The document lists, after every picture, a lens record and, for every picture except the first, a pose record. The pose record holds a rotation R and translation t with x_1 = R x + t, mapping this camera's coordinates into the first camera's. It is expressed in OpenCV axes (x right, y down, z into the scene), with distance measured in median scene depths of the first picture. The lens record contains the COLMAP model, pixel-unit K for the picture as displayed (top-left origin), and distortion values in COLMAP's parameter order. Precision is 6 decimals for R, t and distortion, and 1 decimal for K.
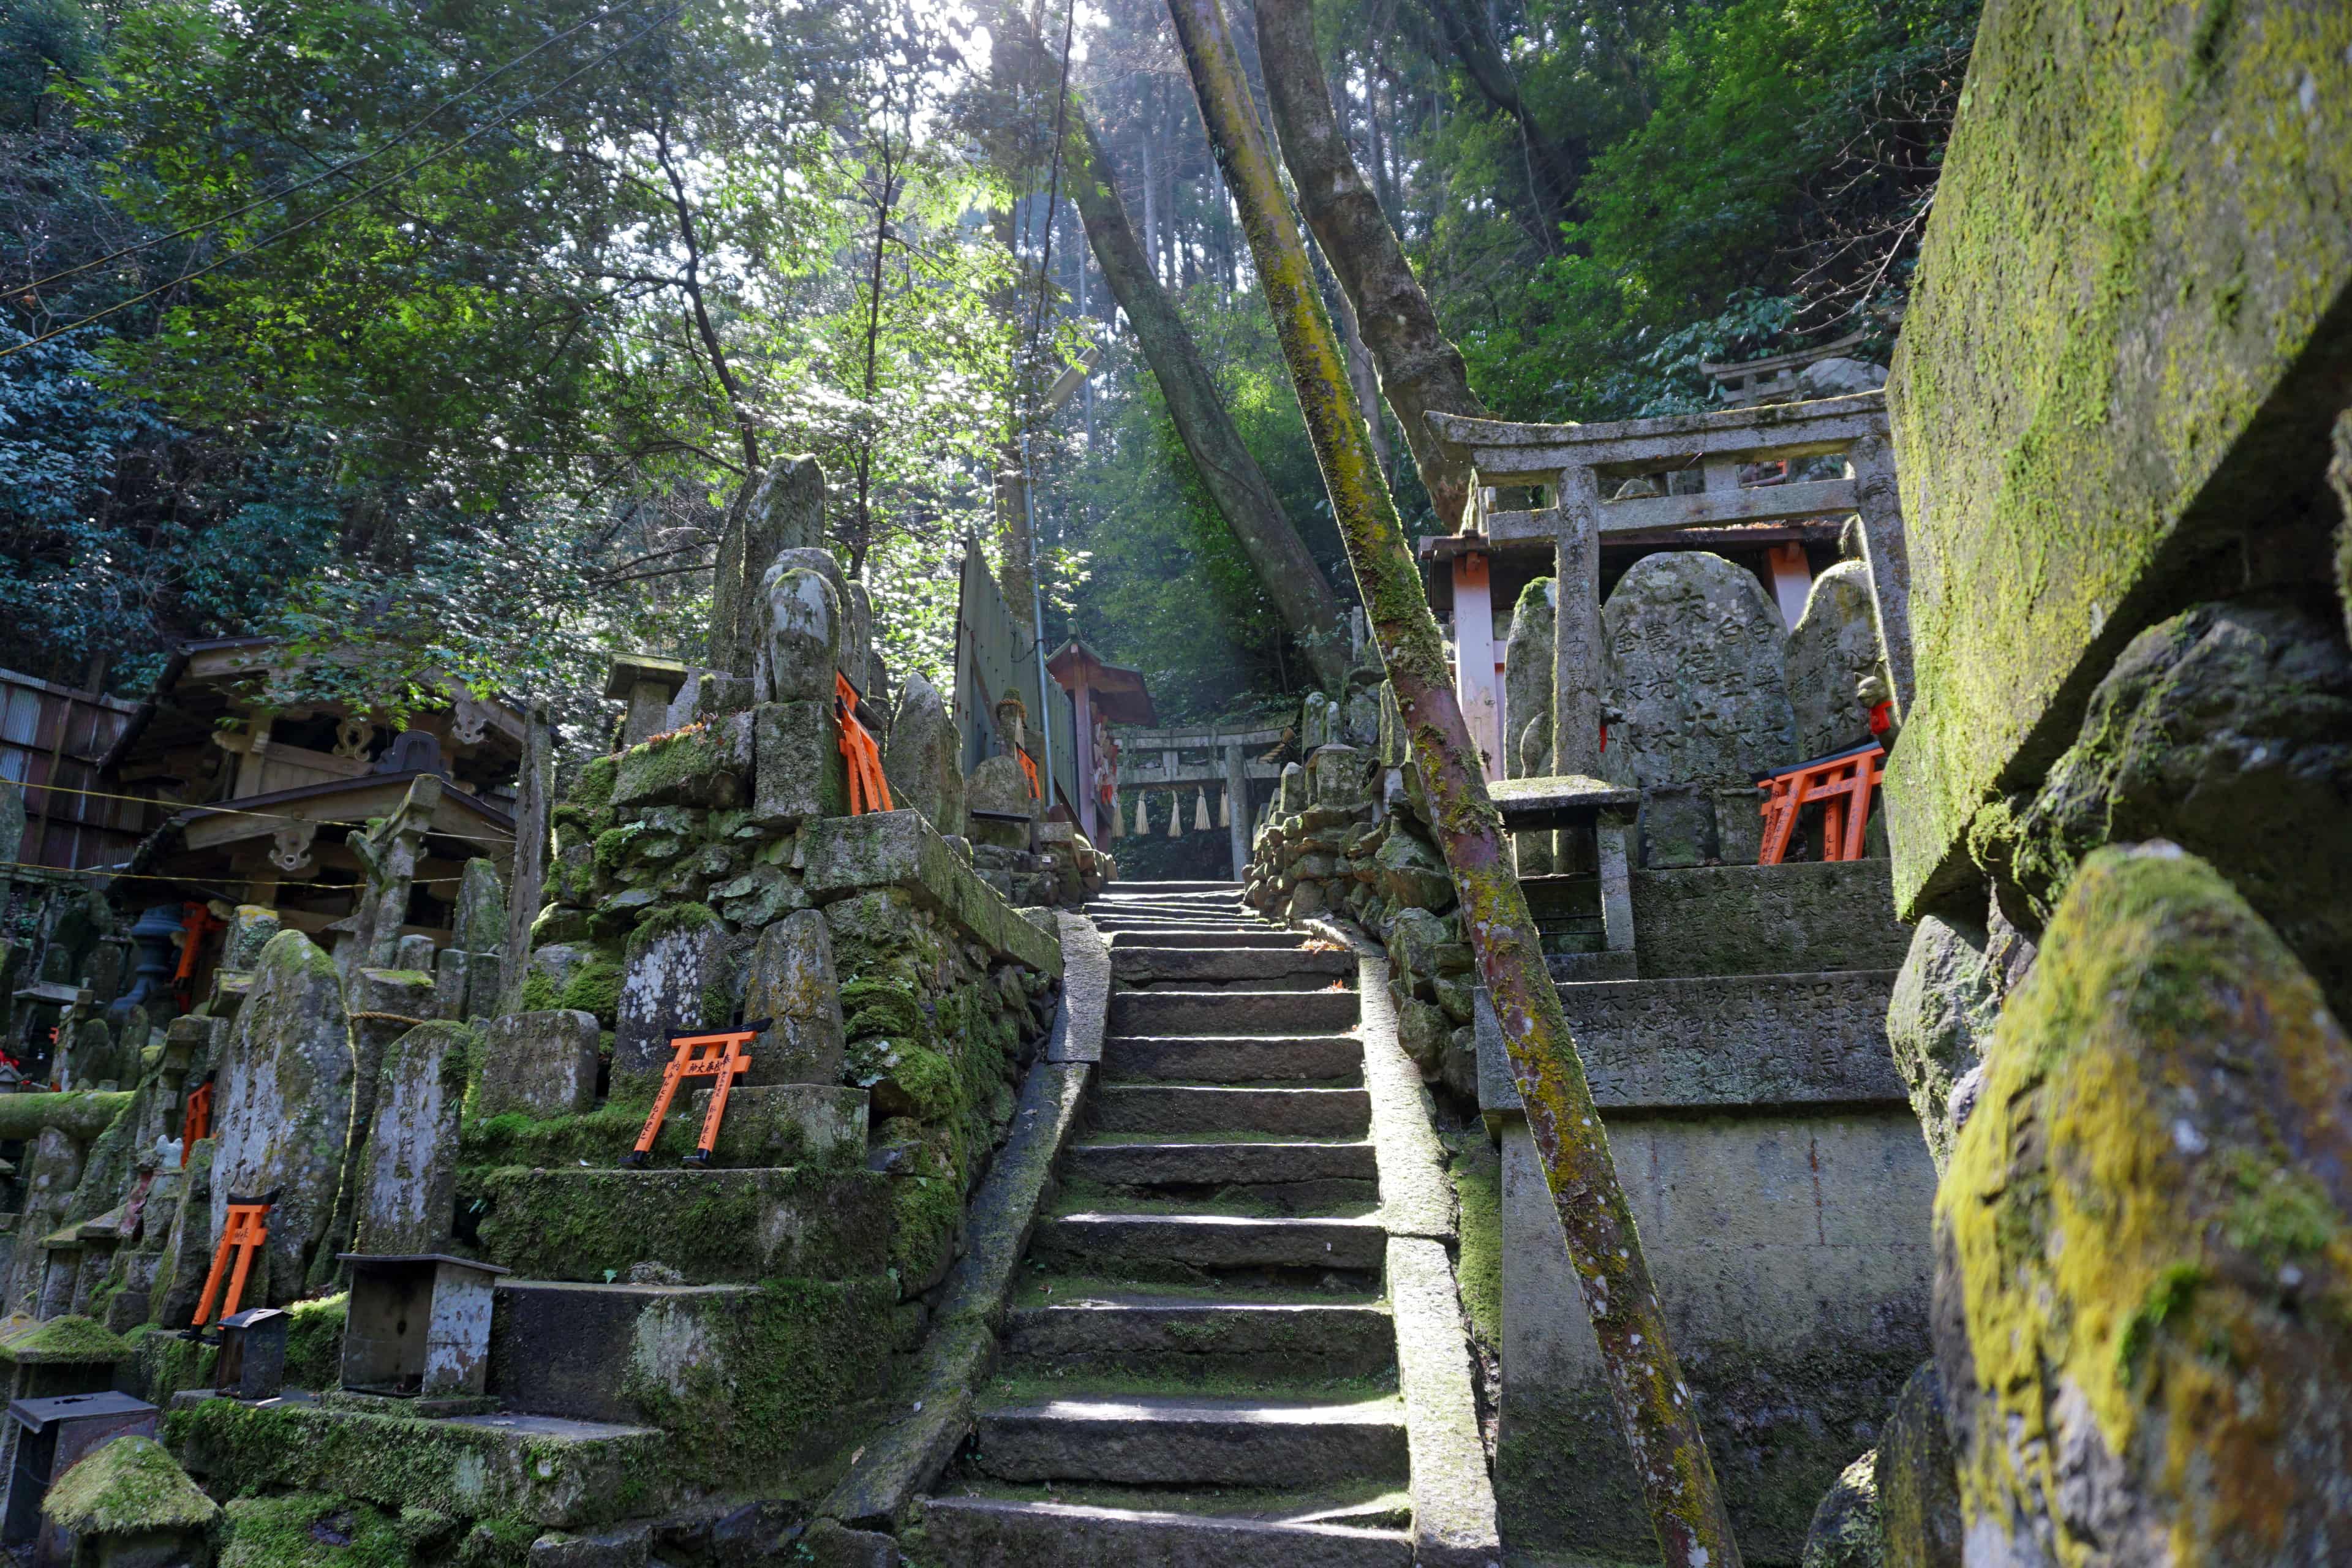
lens RADIAL K [[1587.3, 0, 1176.0], [0, 1587.3, 784.0], [0, 0, 1]] dist [-0.044794, 0.000473]
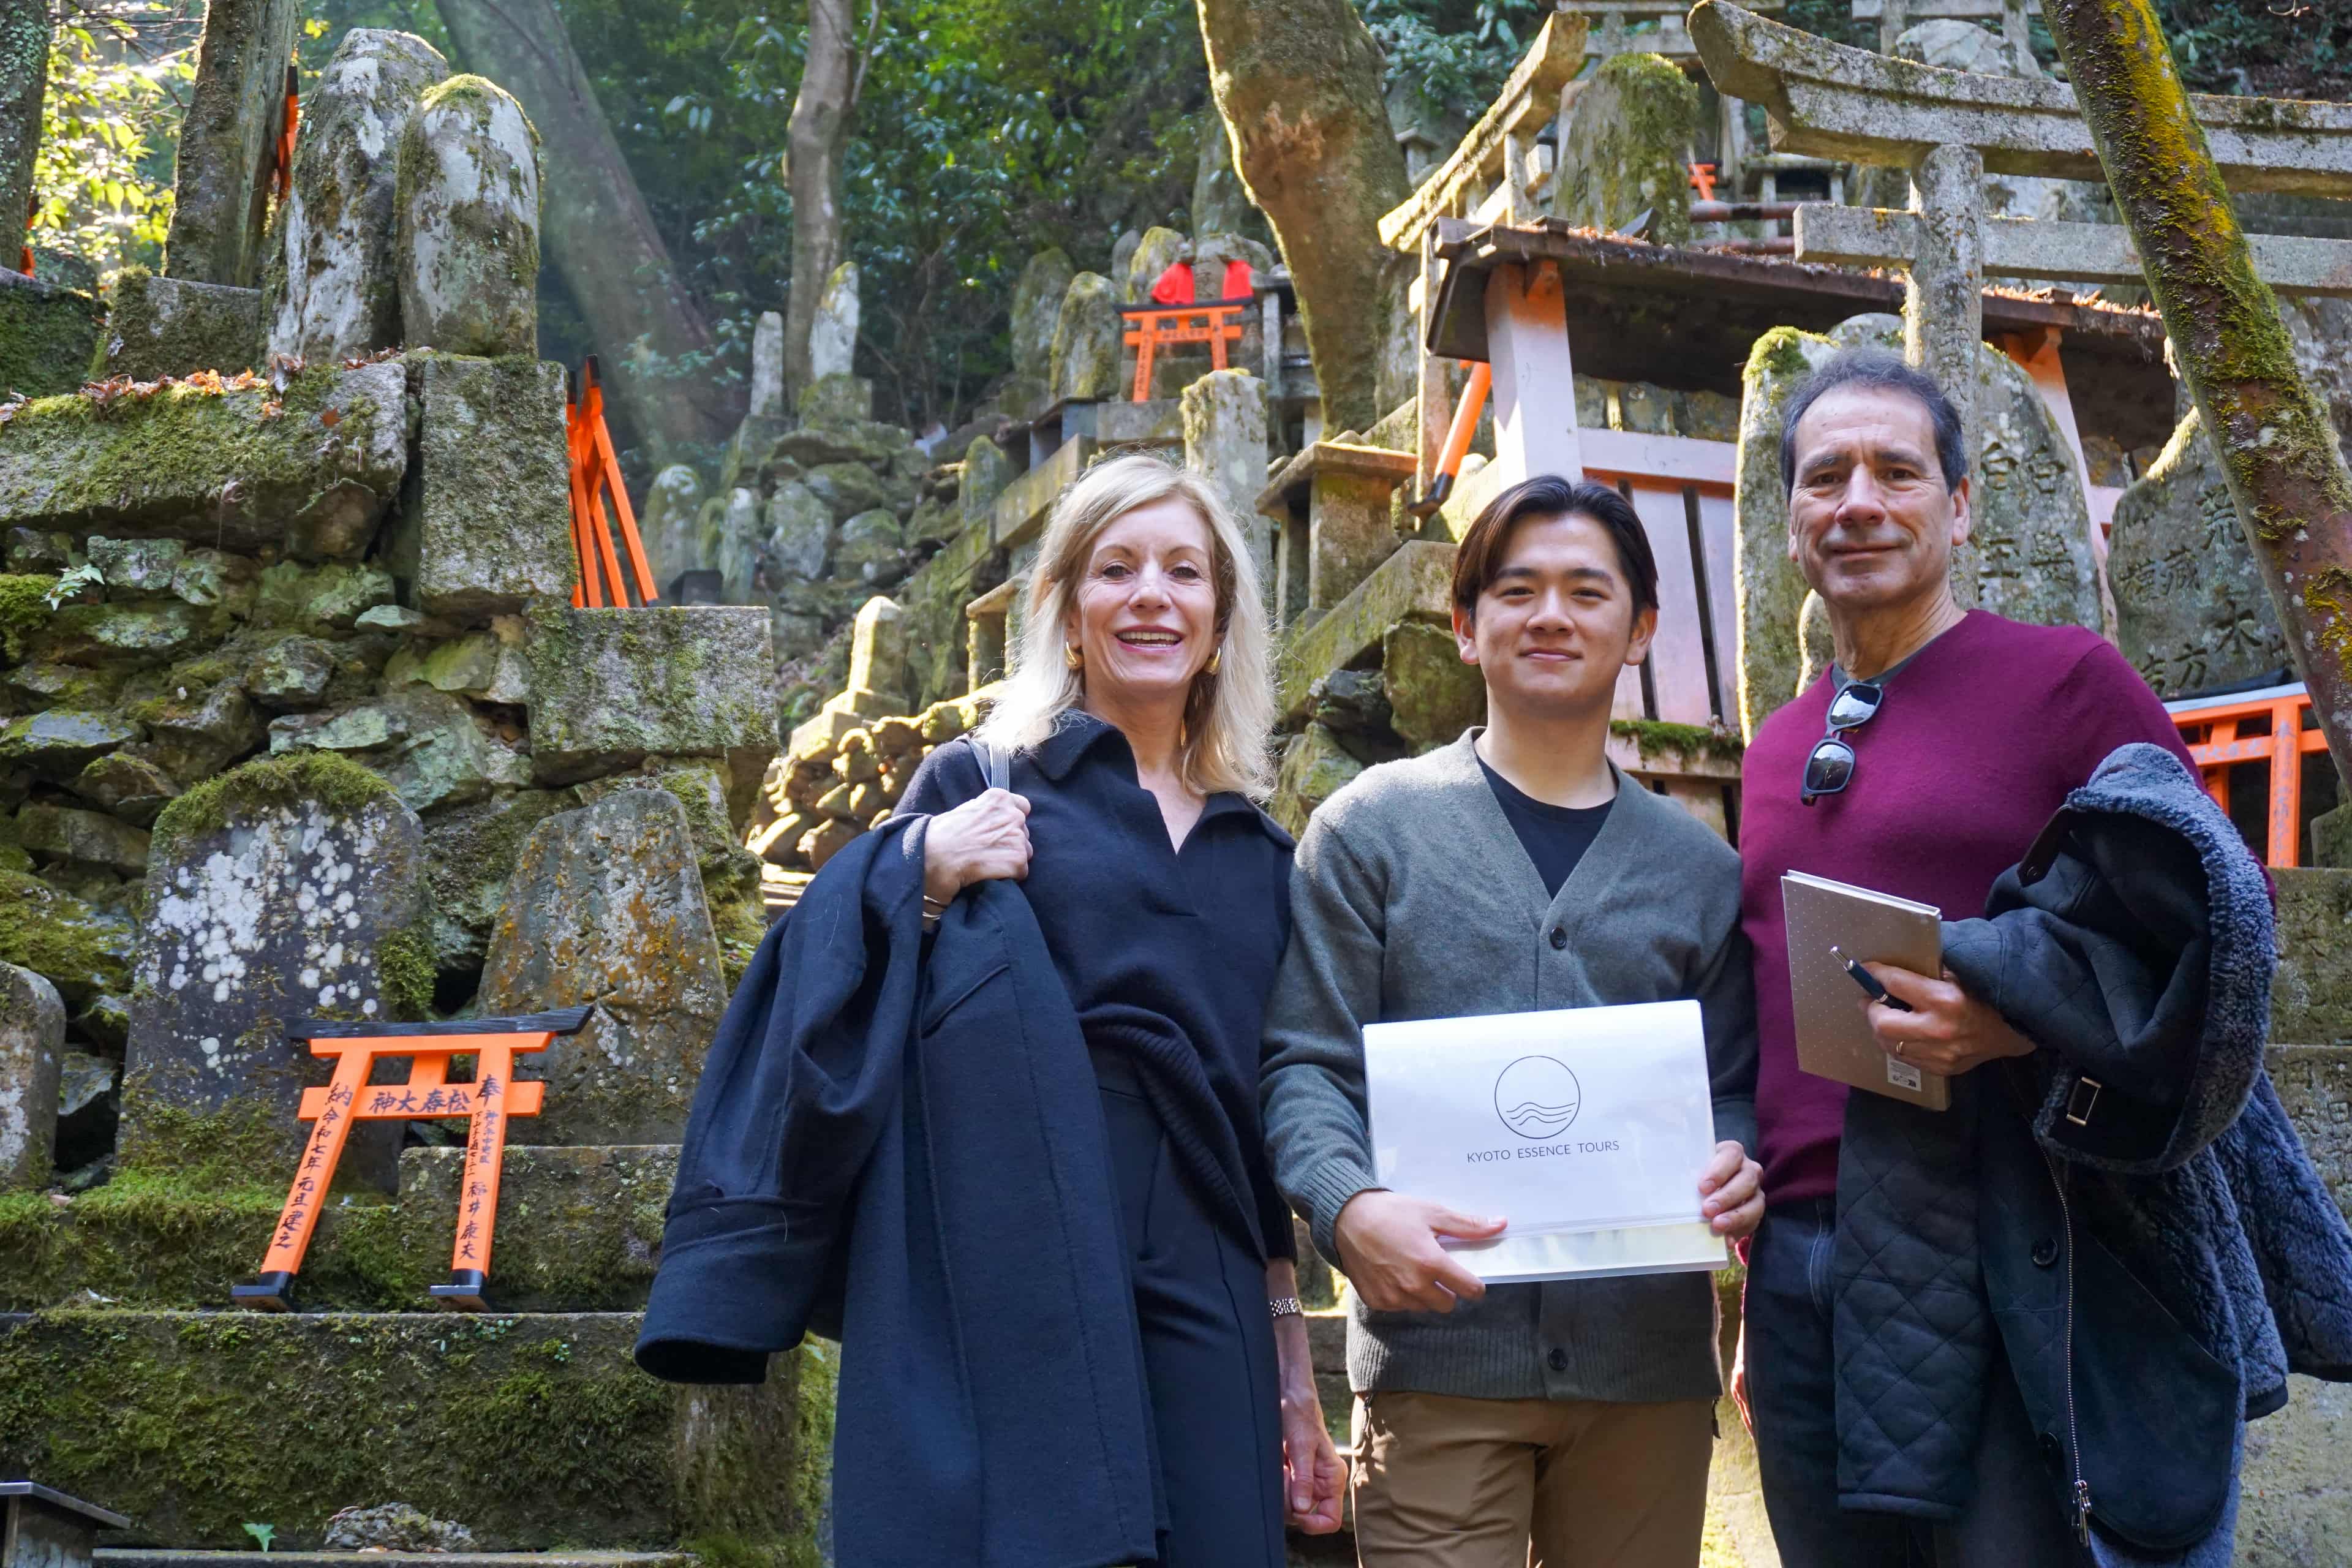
lens RADIAL K [[3024.7, 0, 1176.0], [0, 3024.7, 784.0], [0, 0, 1]] dist [-0.004475, -0.000280]
pose [[0.927632, 0.094737, 0.361281, -0.385172], [-0.107227, 0.994127, 0.014634, 0.043067], [-0.357773, -0.052314, 0.932342, 0.072699]]
